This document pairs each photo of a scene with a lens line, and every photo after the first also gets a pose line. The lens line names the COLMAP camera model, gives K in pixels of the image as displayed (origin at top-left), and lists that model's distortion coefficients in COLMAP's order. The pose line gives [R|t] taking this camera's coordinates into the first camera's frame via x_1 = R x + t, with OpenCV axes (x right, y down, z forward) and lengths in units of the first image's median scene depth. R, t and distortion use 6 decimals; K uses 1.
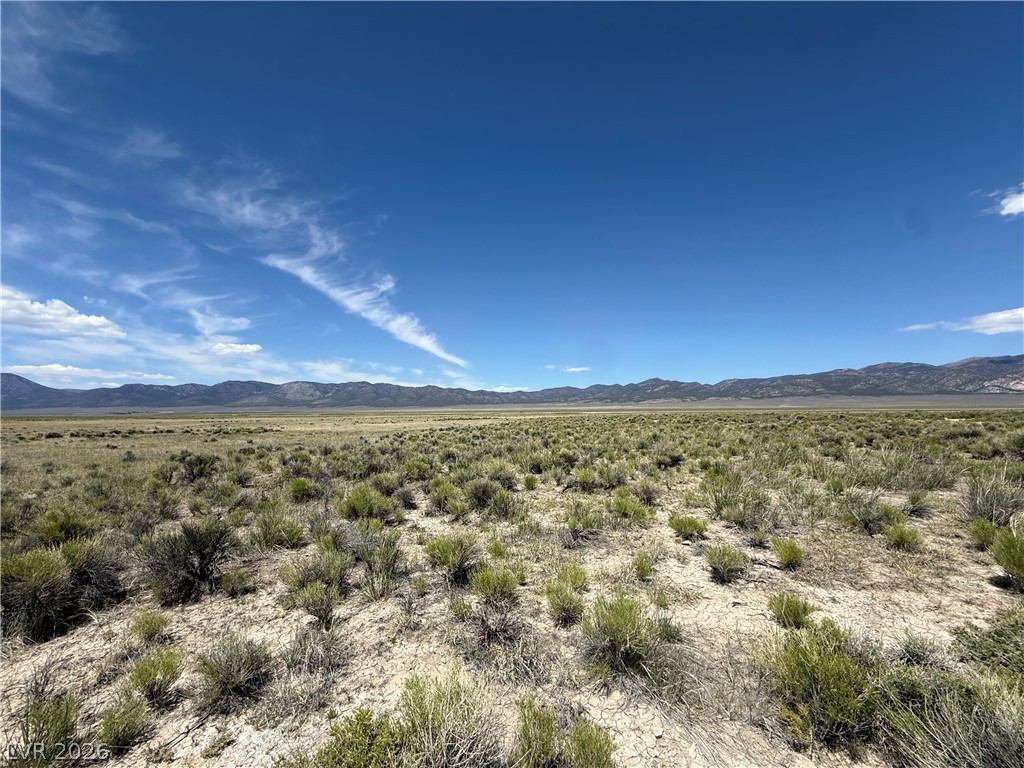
lens RADIAL K [[407.2, 0, 509.1], [0, 407.2, 373.4], [0, 0, 1]] dist [-0.002309, 0.000549]
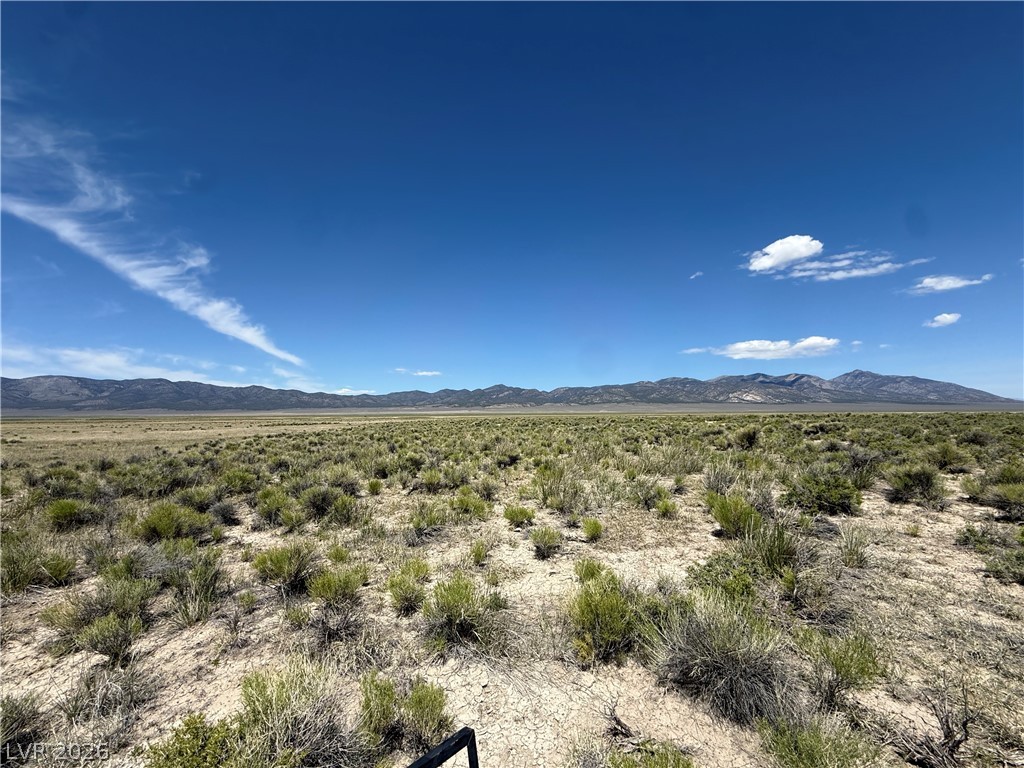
lens RADIAL K [[407.2, 0, 509.7], [0, 407.2, 386.6], [0, 0, 1]] dist [-0.002309, 0.000549]
pose [[0.932743, 0.026164, 0.359592, -0.002329], [-0.034029, 0.999300, 0.015559, -0.000934], [-0.358933, -0.026749, 0.932980, -0.017383]]
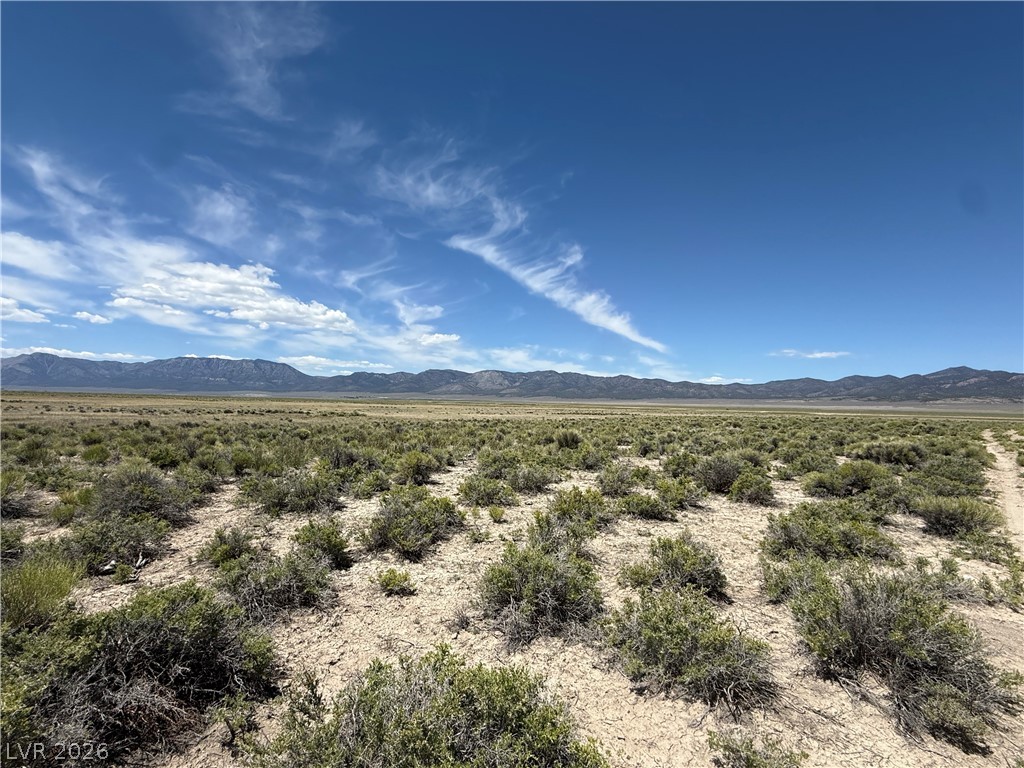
lens RADIAL K [[458.2, 0, 511.9], [0, 458.2, 386.1], [0, 0, 1]] dist [-0.002806, -0.000134]
pose [[0.909915, 0.016826, -0.414453, -0.068738], [0.005112, 0.998646, 0.051767, 0.041512], [0.414763, -0.049222, 0.908597, 0.337196]]
